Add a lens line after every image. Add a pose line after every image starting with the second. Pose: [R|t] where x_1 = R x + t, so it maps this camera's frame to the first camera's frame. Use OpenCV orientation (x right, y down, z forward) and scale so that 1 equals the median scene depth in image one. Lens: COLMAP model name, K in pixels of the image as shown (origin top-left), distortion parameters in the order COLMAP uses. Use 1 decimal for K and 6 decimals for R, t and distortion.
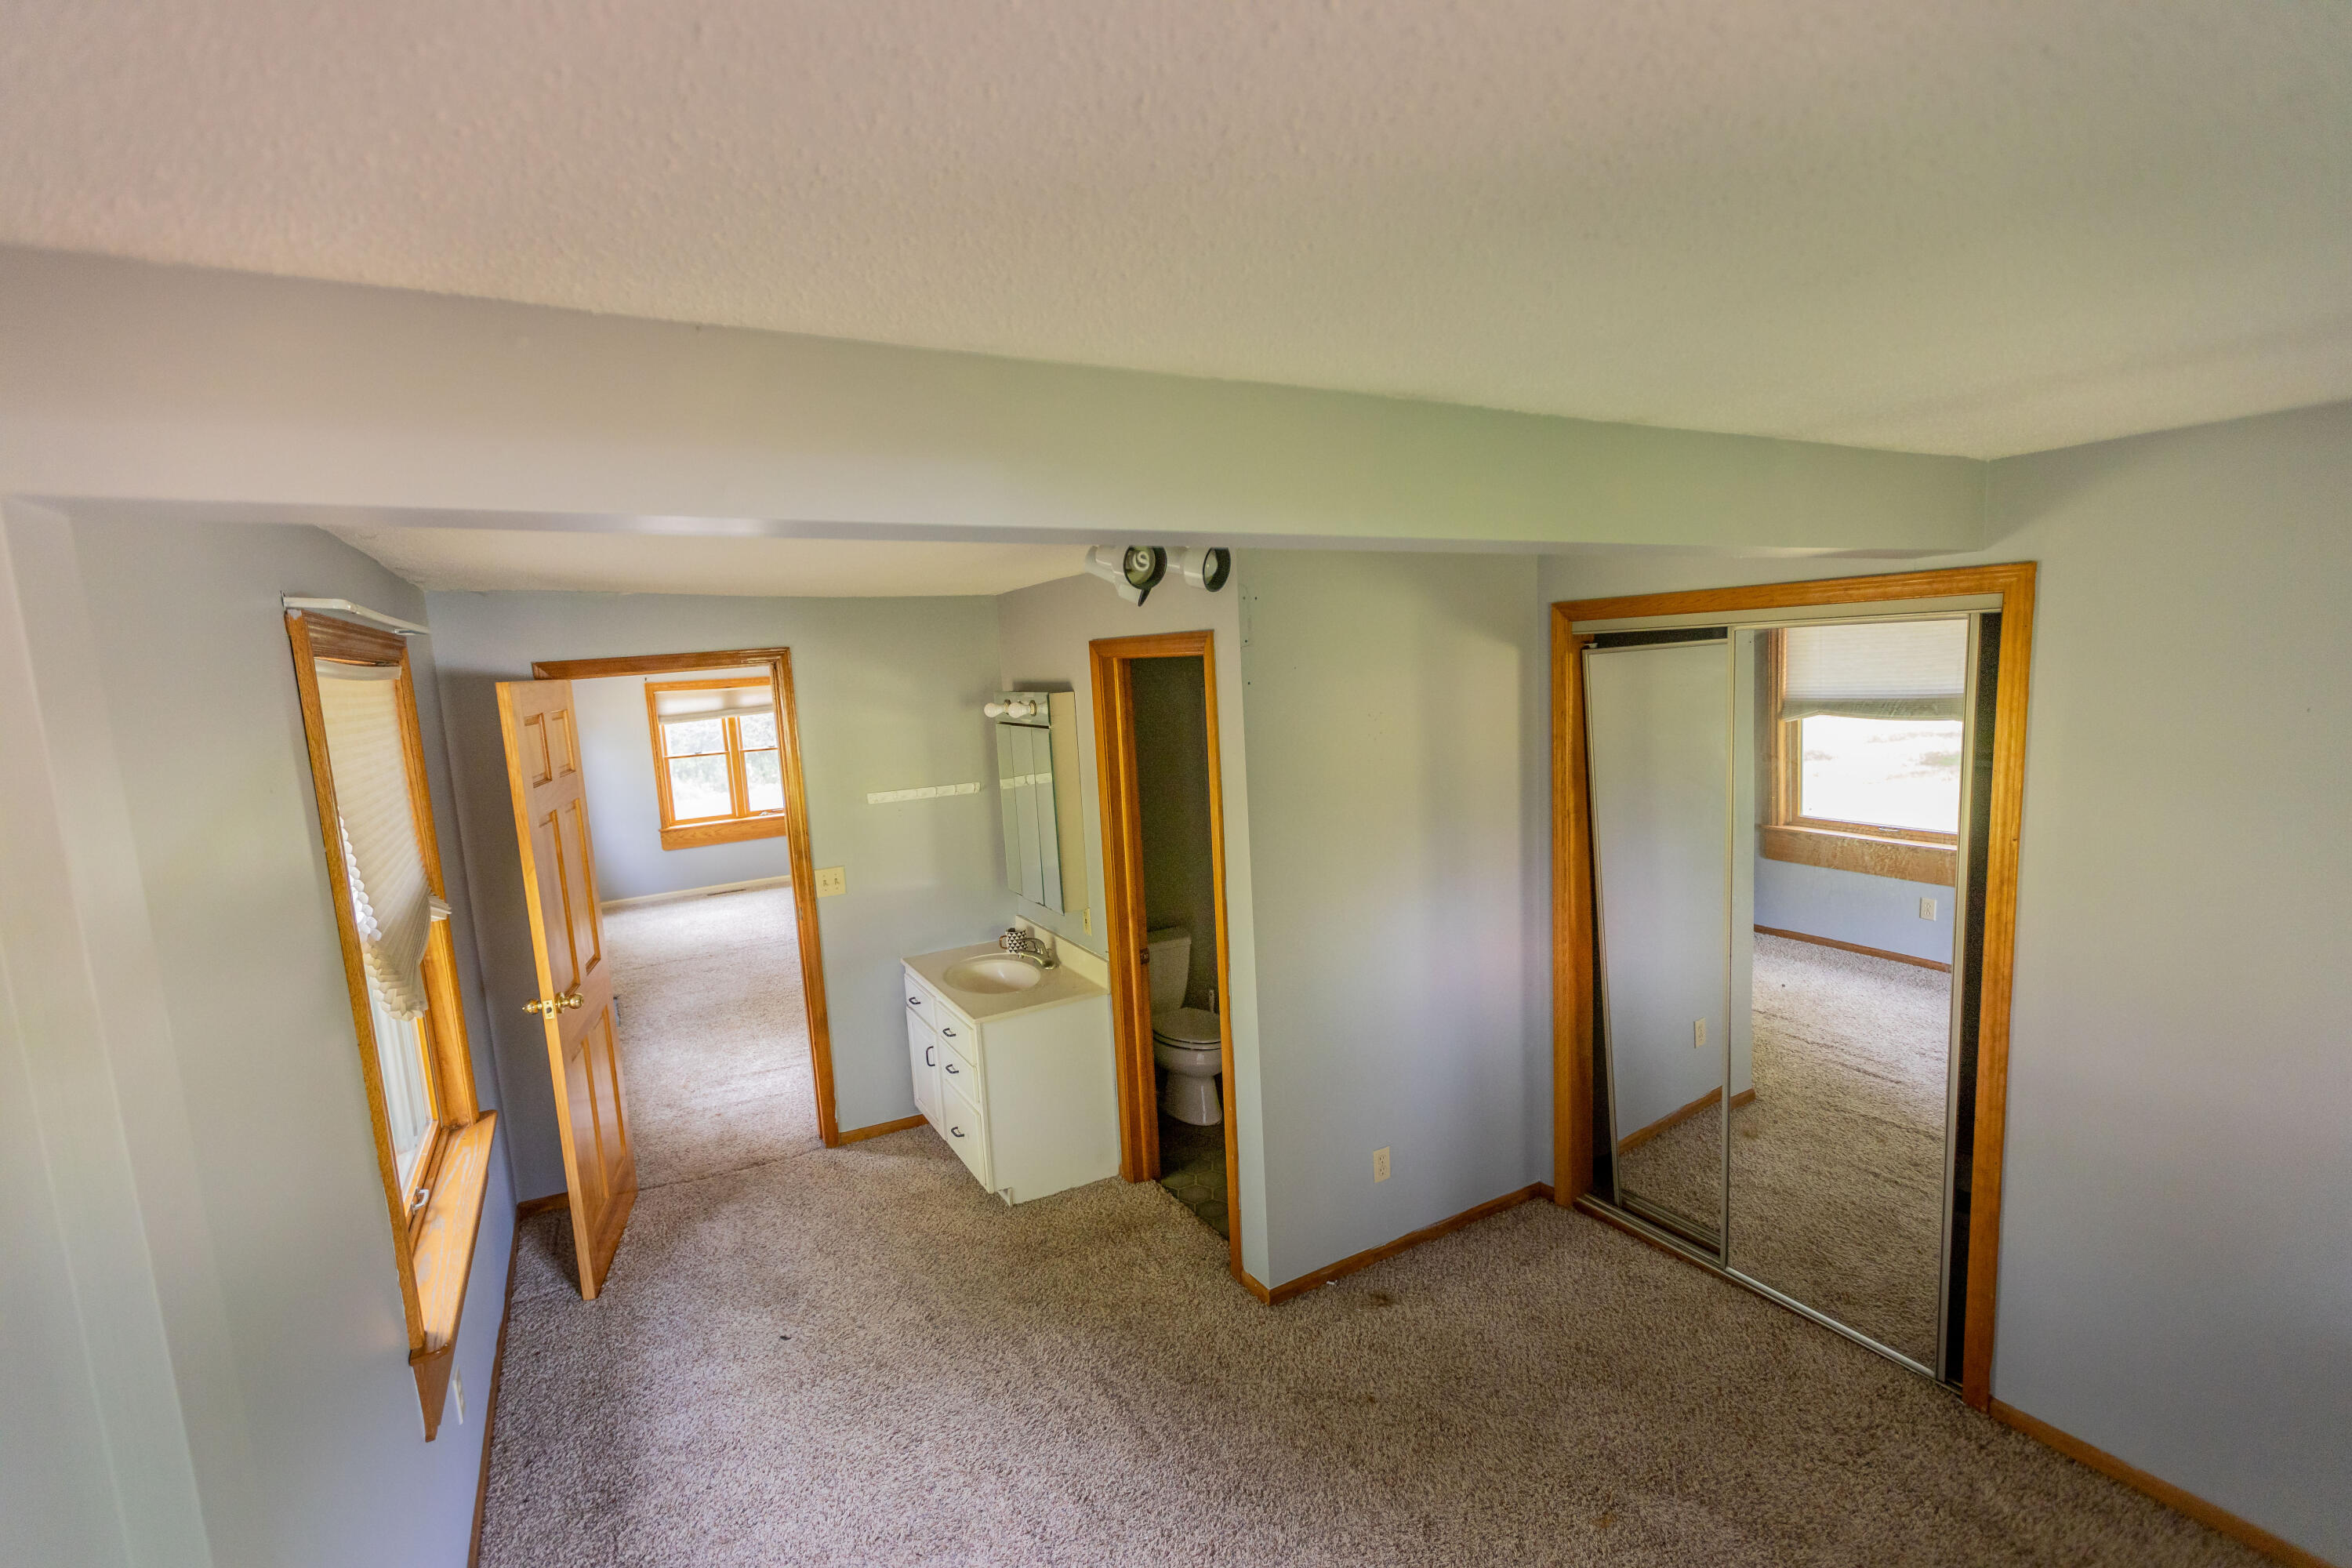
lens RADIAL K [[1044.4, 0, 1158.0], [0, 1044.4, 783.7], [0, 0, 1]] dist [0.002417, 0.000250]
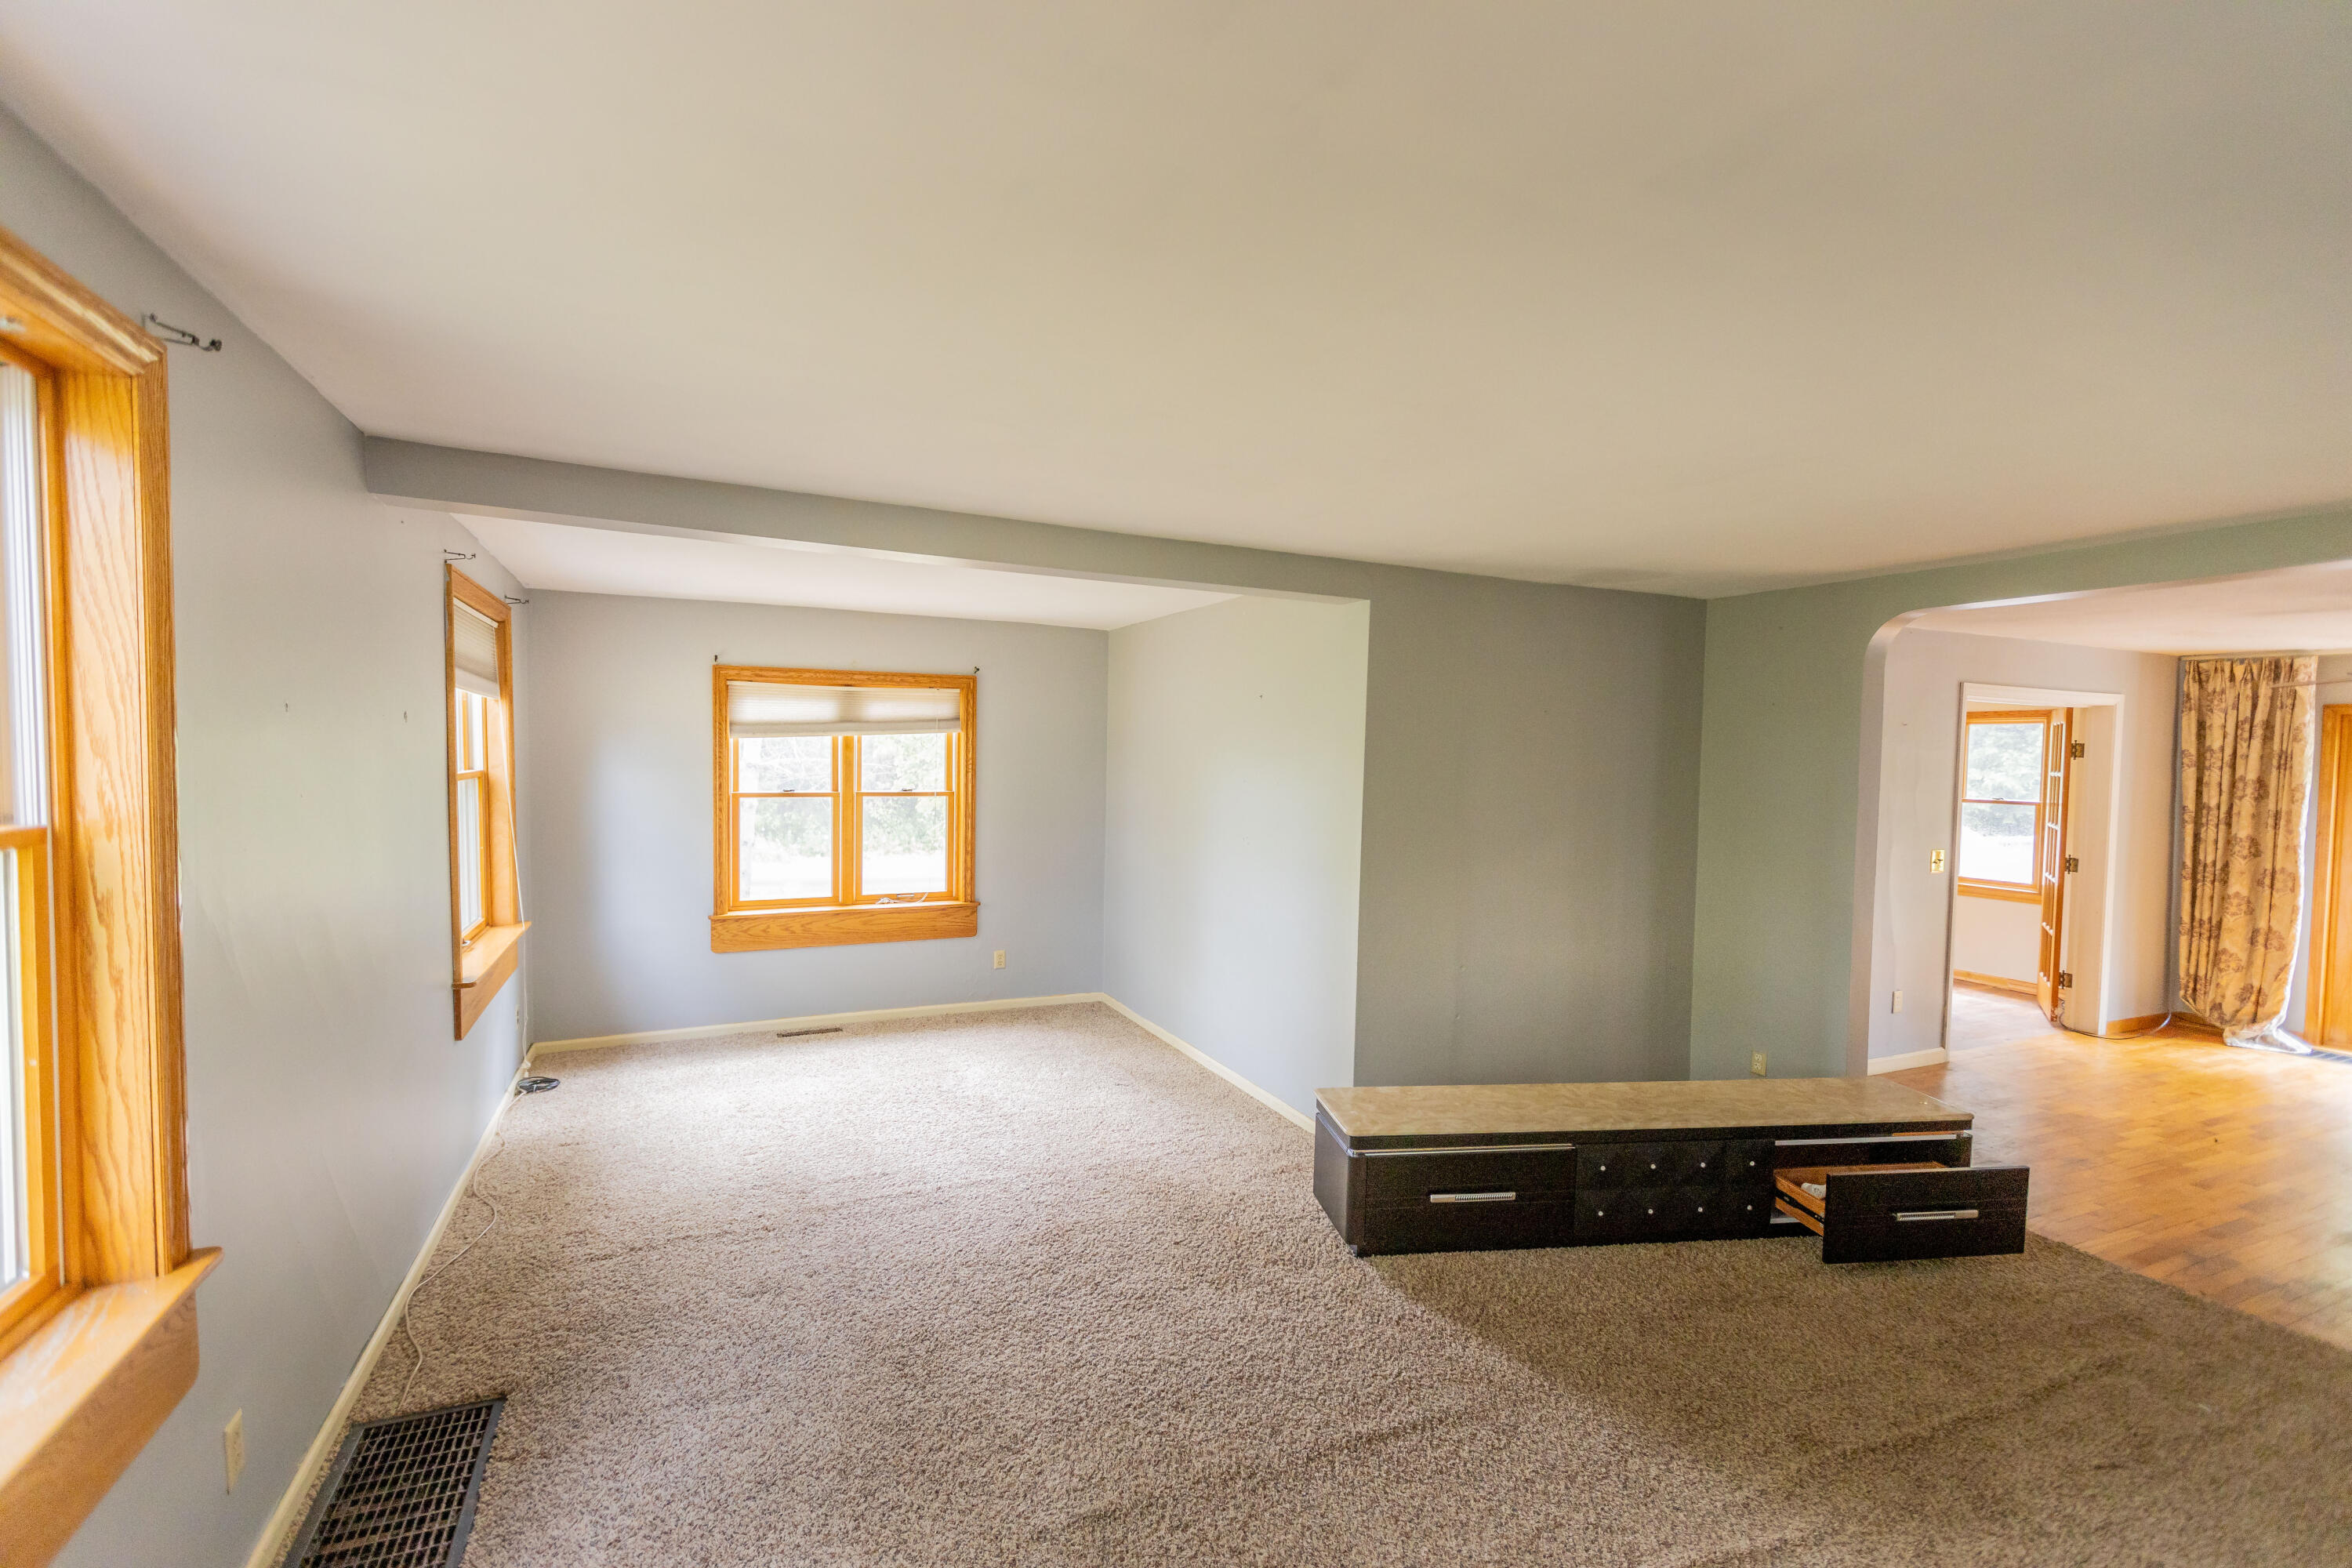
lens RADIAL K [[1044.4, 0, 1161.9], [0, 1044.4, 789.6], [0, 0, 1]] dist [0.002417, 0.000250]
pose [[0.995382, 0.079742, -0.053444, -0.197164], [-0.083088, 0.994509, -0.063618, -0.009888], [0.048078, 0.067765, 0.996542, 0.418492]]
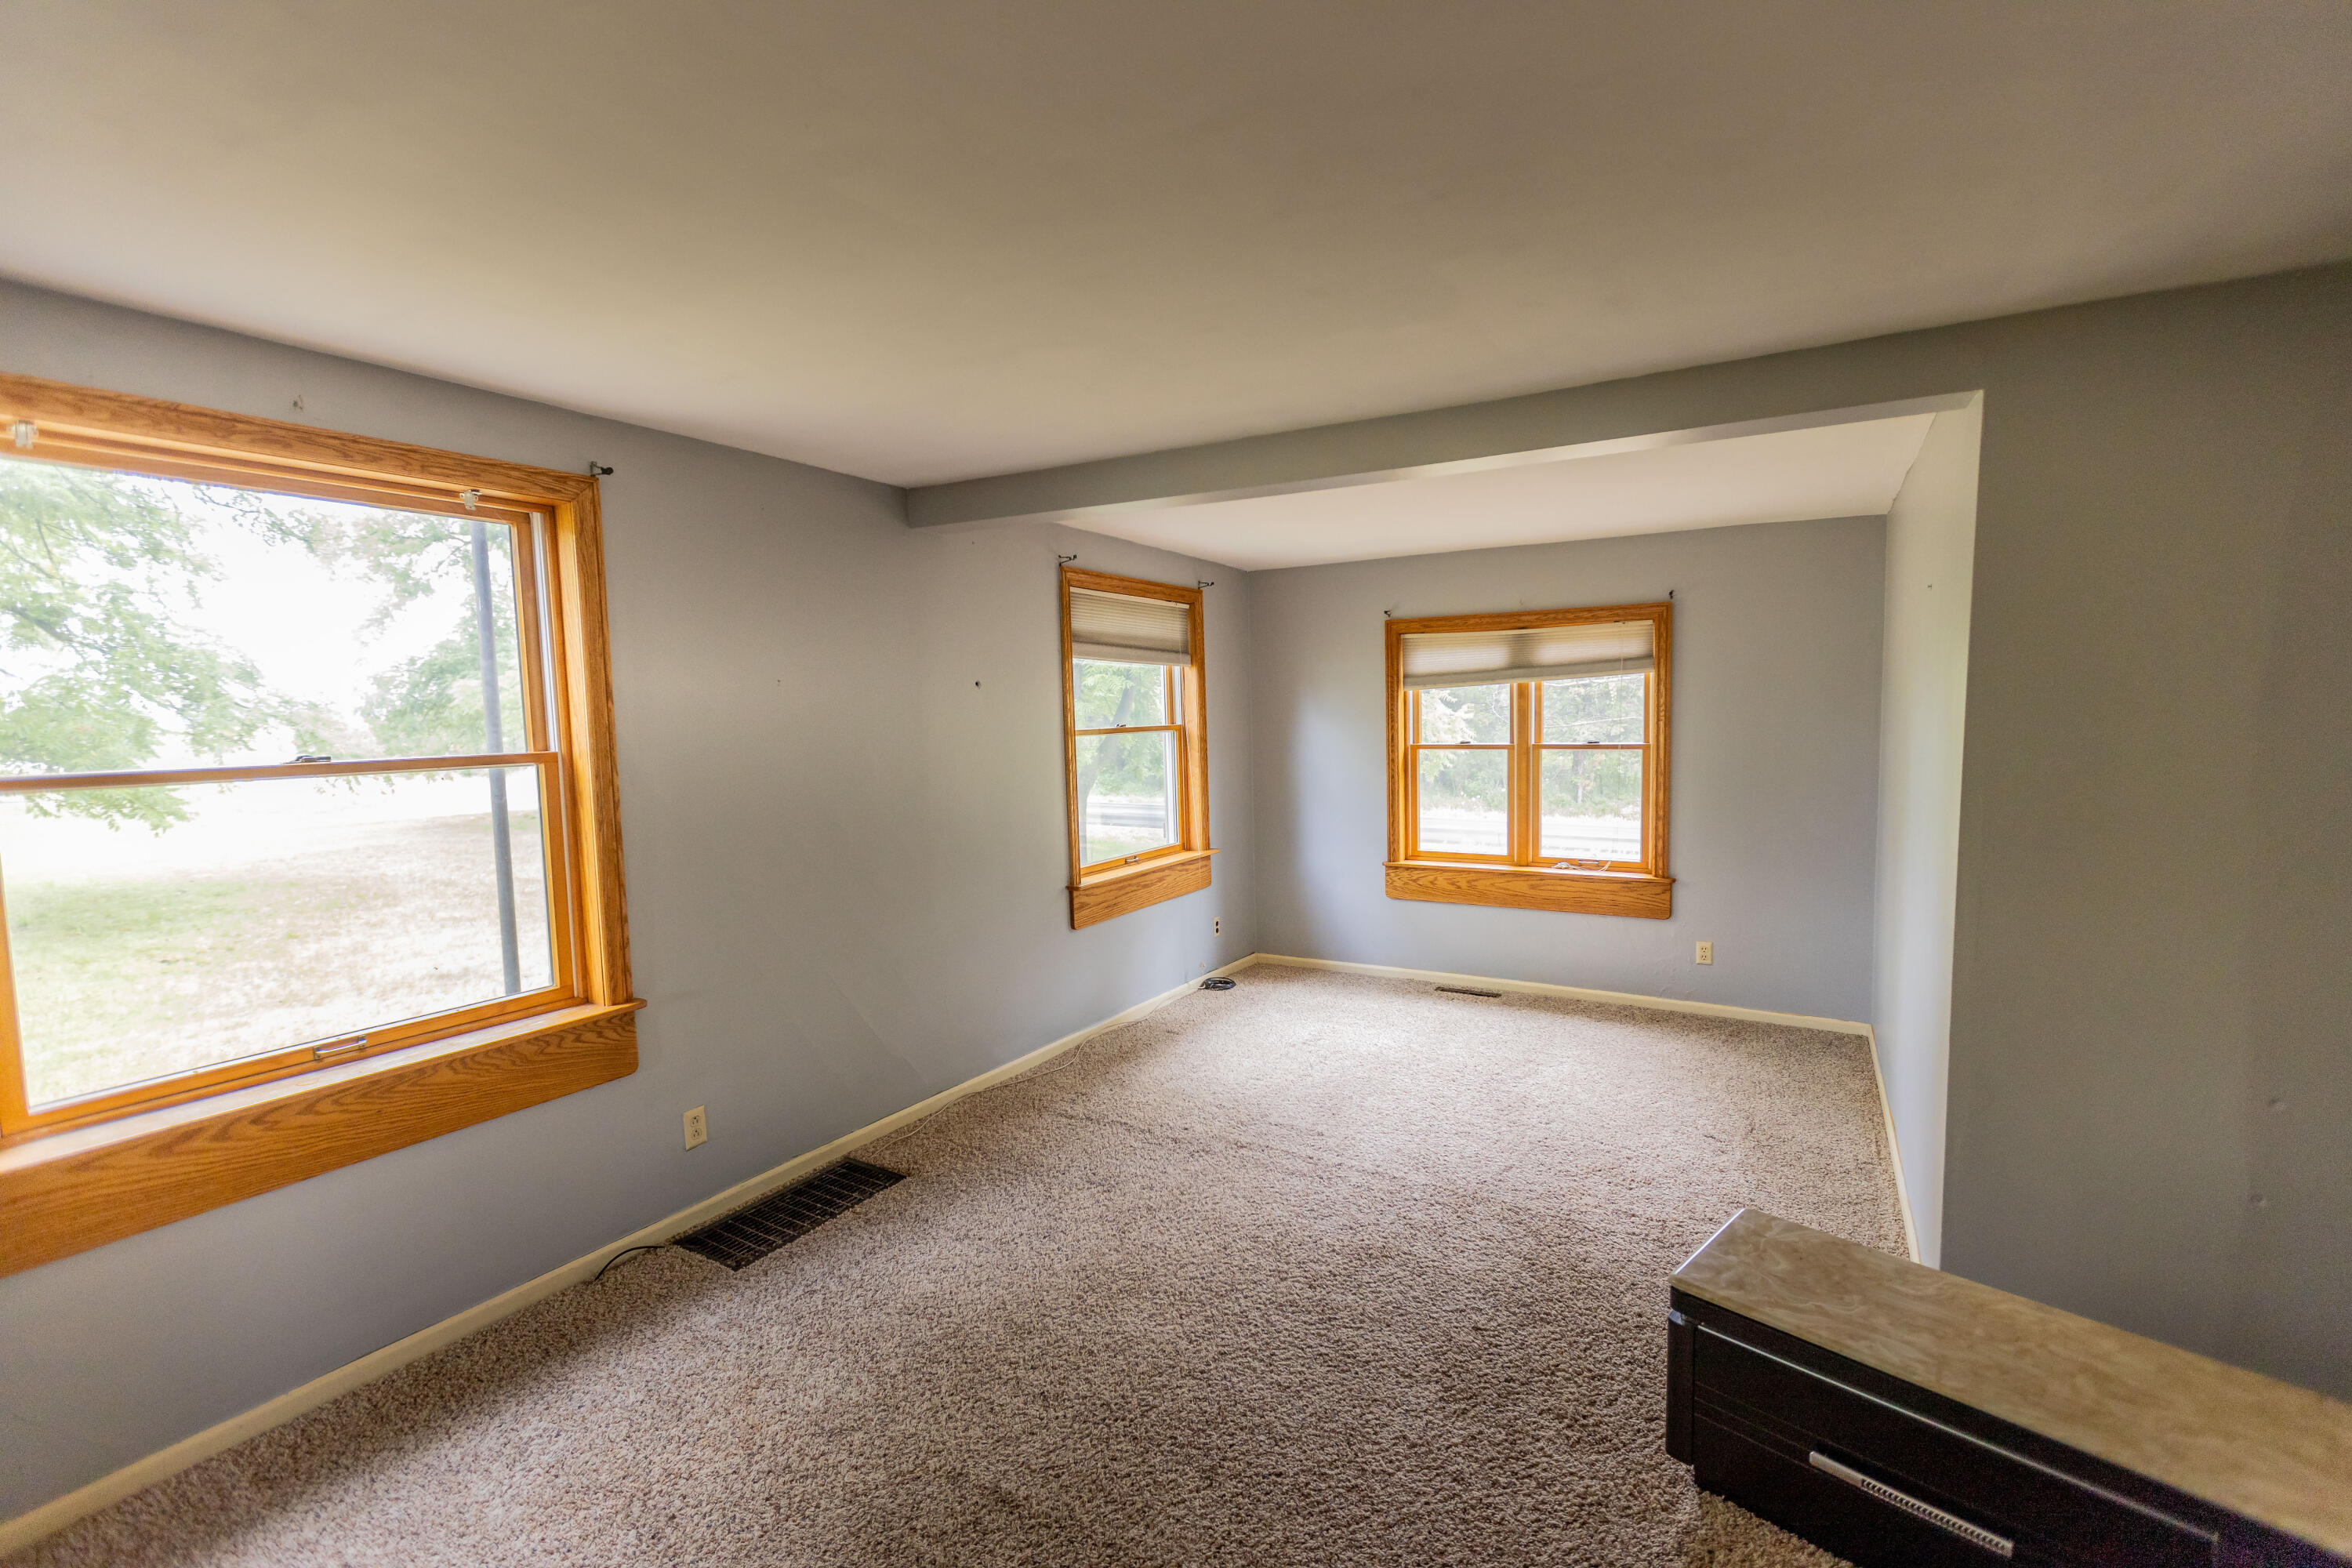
lens RADIAL K [[1044.4, 0, 1181.6], [0, 1044.4, 792.5], [0, 0, 1]] dist [0.002417, 0.000250]
pose [[0.512814, 0.120283, -0.850031, -0.026118], [-0.103424, 0.991581, 0.077919, -0.030750], [0.852247, 0.047956, 0.520937, 0.567293]]
